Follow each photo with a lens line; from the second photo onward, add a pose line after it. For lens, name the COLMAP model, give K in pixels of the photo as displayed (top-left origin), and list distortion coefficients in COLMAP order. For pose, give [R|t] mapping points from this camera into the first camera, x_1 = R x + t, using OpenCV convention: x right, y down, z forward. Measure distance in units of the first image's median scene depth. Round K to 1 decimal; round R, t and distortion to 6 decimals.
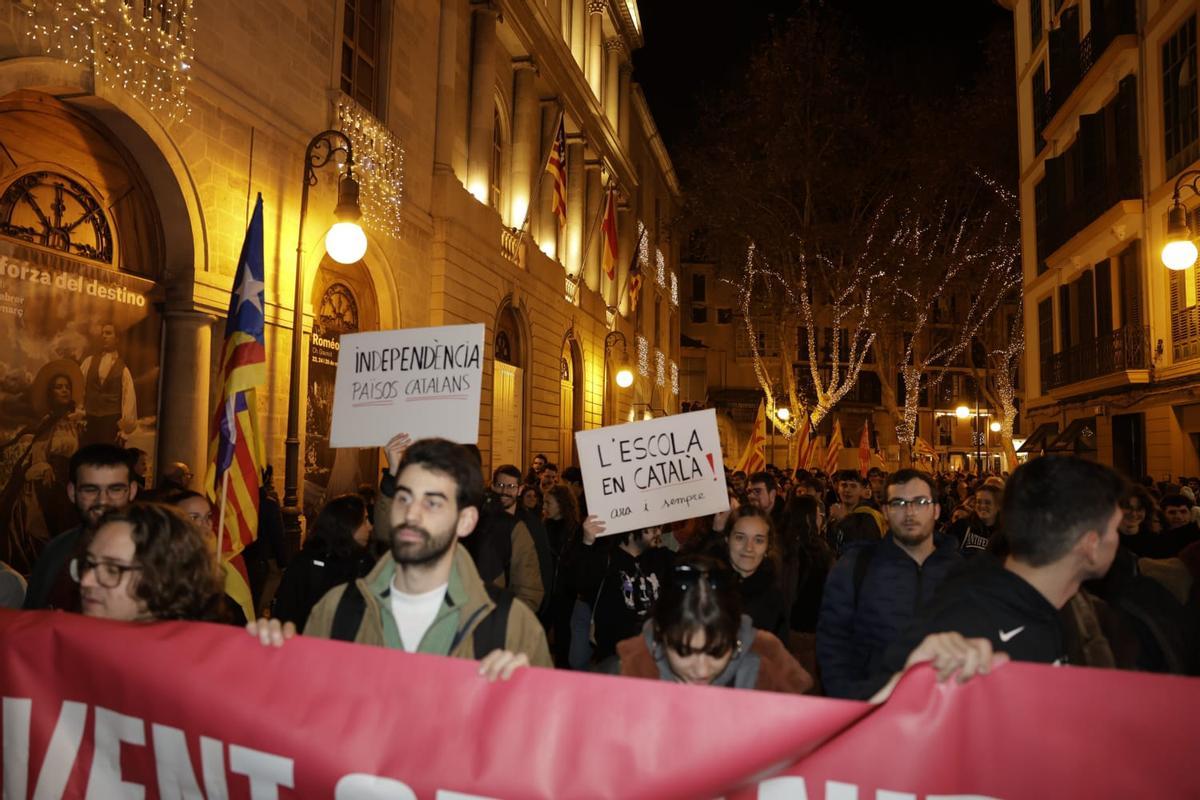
lens RADIAL K [[817.8, 0, 600.0], [0, 817.8, 400.0], [0, 0, 1]] dist [-0.103695, 0.088263]
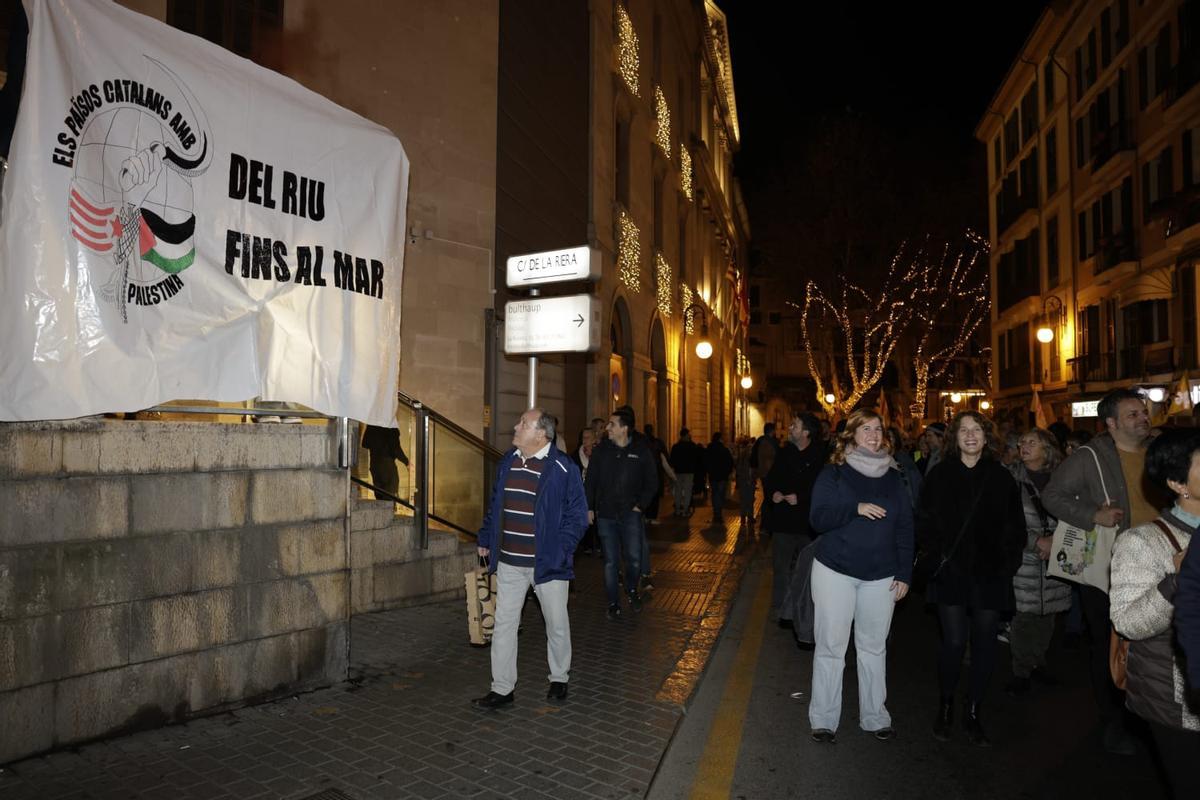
lens RADIAL K [[817.8, 0, 600.0], [0, 817.8, 400.0], [0, 0, 1]] dist [-0.103695, 0.088263]
pose [[0.999880, -0.008299, -0.013100, -0.180765], [0.008743, 0.999377, 0.034185, -0.037171], [0.012808, -0.034296, 0.999330, -0.477395]]
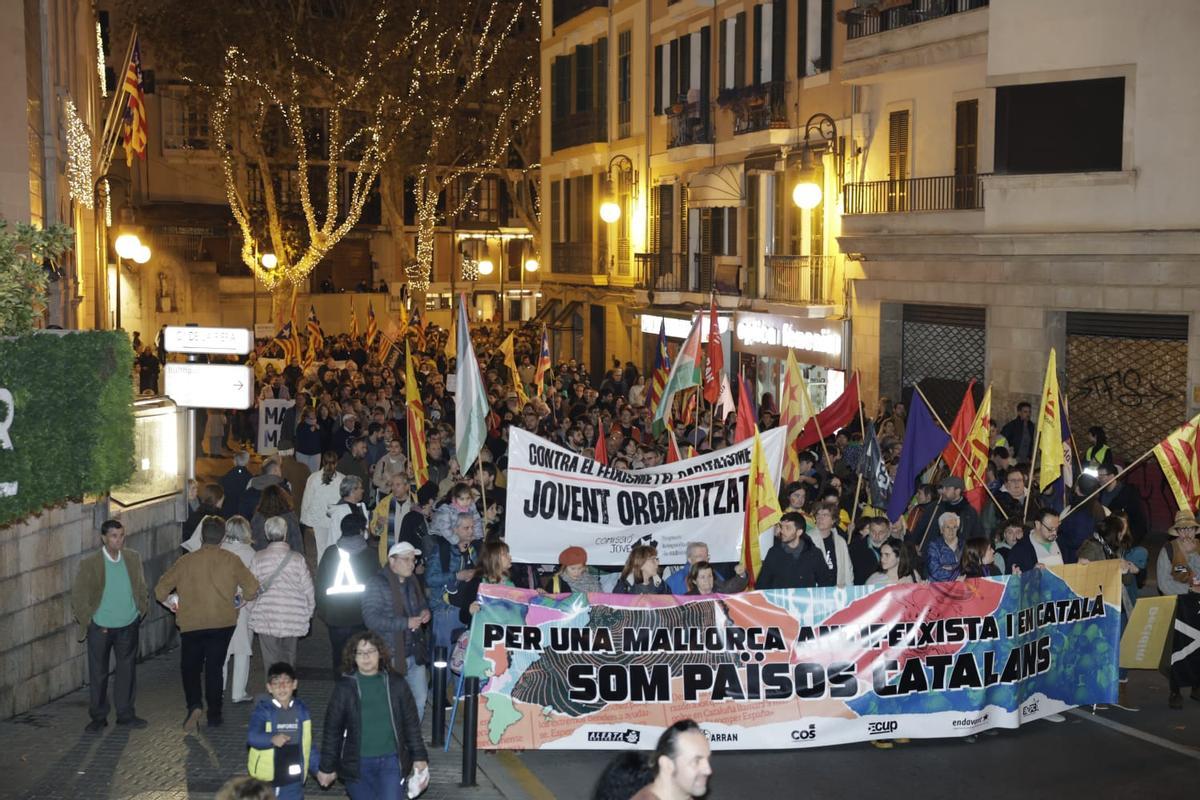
lens RADIAL K [[1922.3, 0, 600.0], [0, 1922.3, 400.0], [0, 0, 1]] dist [0.030426, -0.025807]
pose [[0.892984, -0.043746, 0.447957, -0.372679], [-0.023408, 0.989405, 0.143285, -0.142375], [-0.449479, -0.138437, 0.882499, -0.903150]]
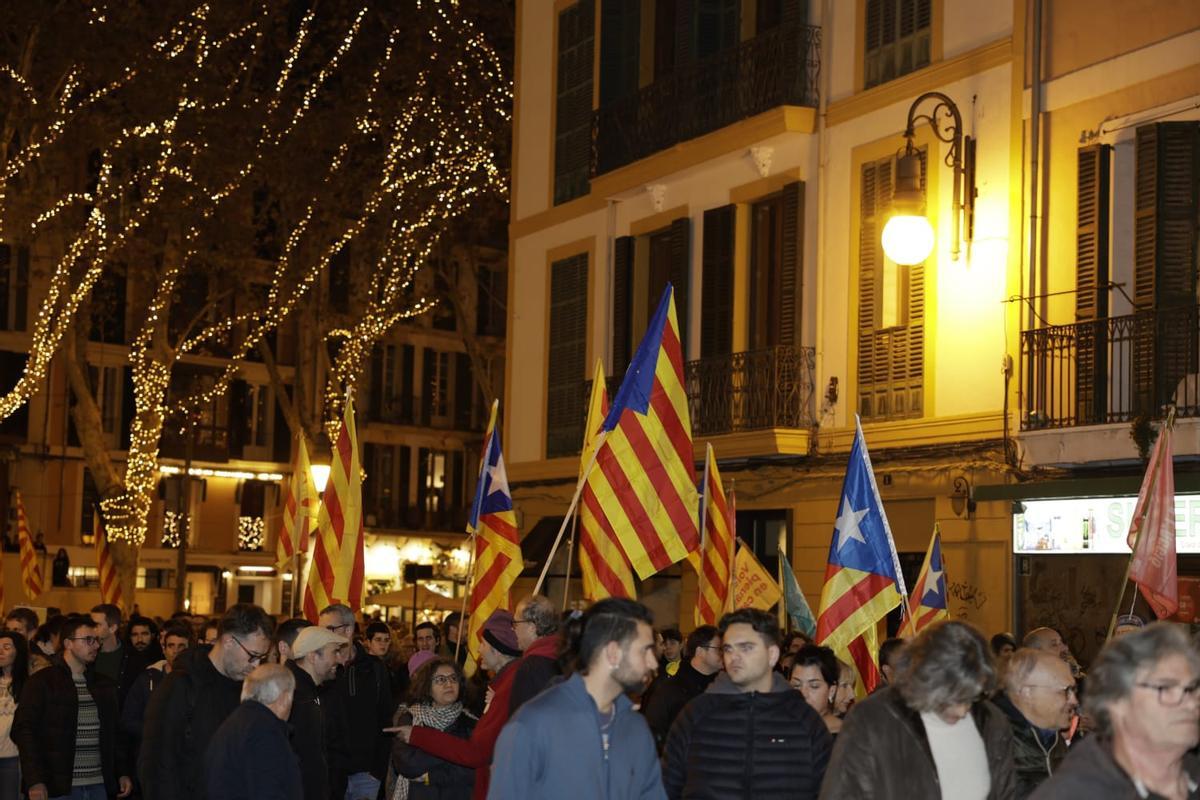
lens RADIAL K [[2268.1, 0, 600.0], [0, 2268.1, 400.0], [0, 0, 1]] dist [0.241673, -0.167388]
pose [[0.794635, 0.061220, 0.603993, -0.169231], [-0.059547, 0.997965, -0.022811, -0.007471], [-0.604160, -0.017839, 0.796663, -0.065865]]
